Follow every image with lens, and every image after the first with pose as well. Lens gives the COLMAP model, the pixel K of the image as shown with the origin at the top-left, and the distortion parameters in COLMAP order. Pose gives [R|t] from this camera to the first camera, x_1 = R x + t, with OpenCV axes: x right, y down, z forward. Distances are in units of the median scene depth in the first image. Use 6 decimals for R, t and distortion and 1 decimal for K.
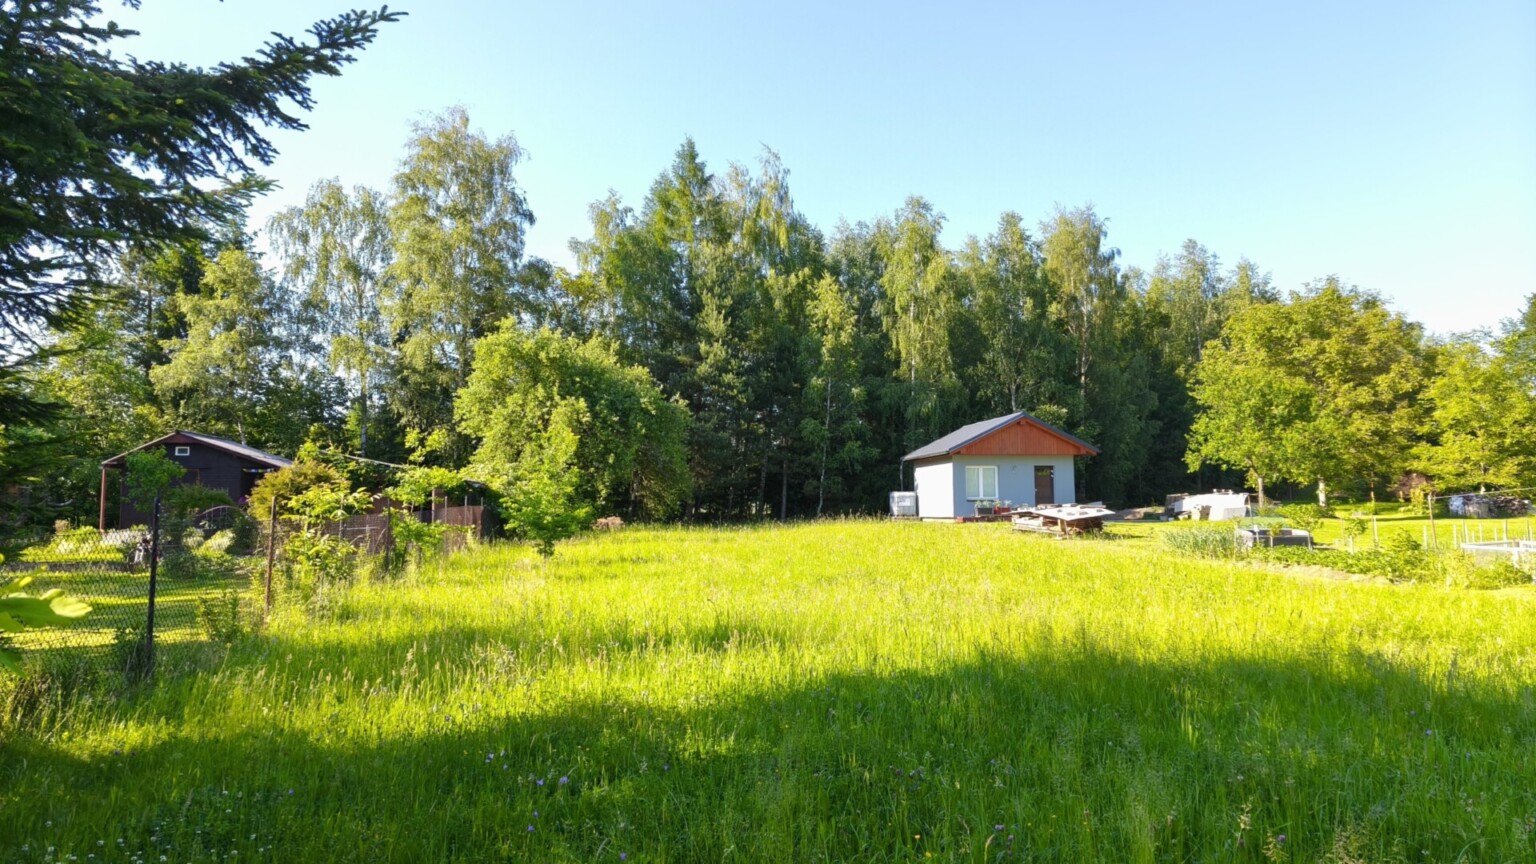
lens RADIAL K [[1070.4, 0, 767.9], [0, 1070.4, 435.7], [0, 0, 1]] dist [0.054600, 0.001027]
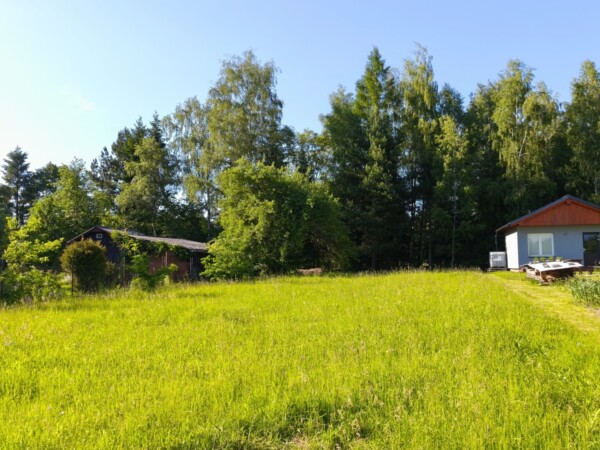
lens RADIAL K [[549.9, 0, 304.1], [0, 549.9, 224.3], [0, 0, 1]] dist [0.086450, 0.025362]
pose [[0.917132, -0.031860, -0.397308, 0.183631], [0.030427, 0.999488, -0.009911, 0.011882], [0.397420, -0.002999, 0.917632, 0.154754]]
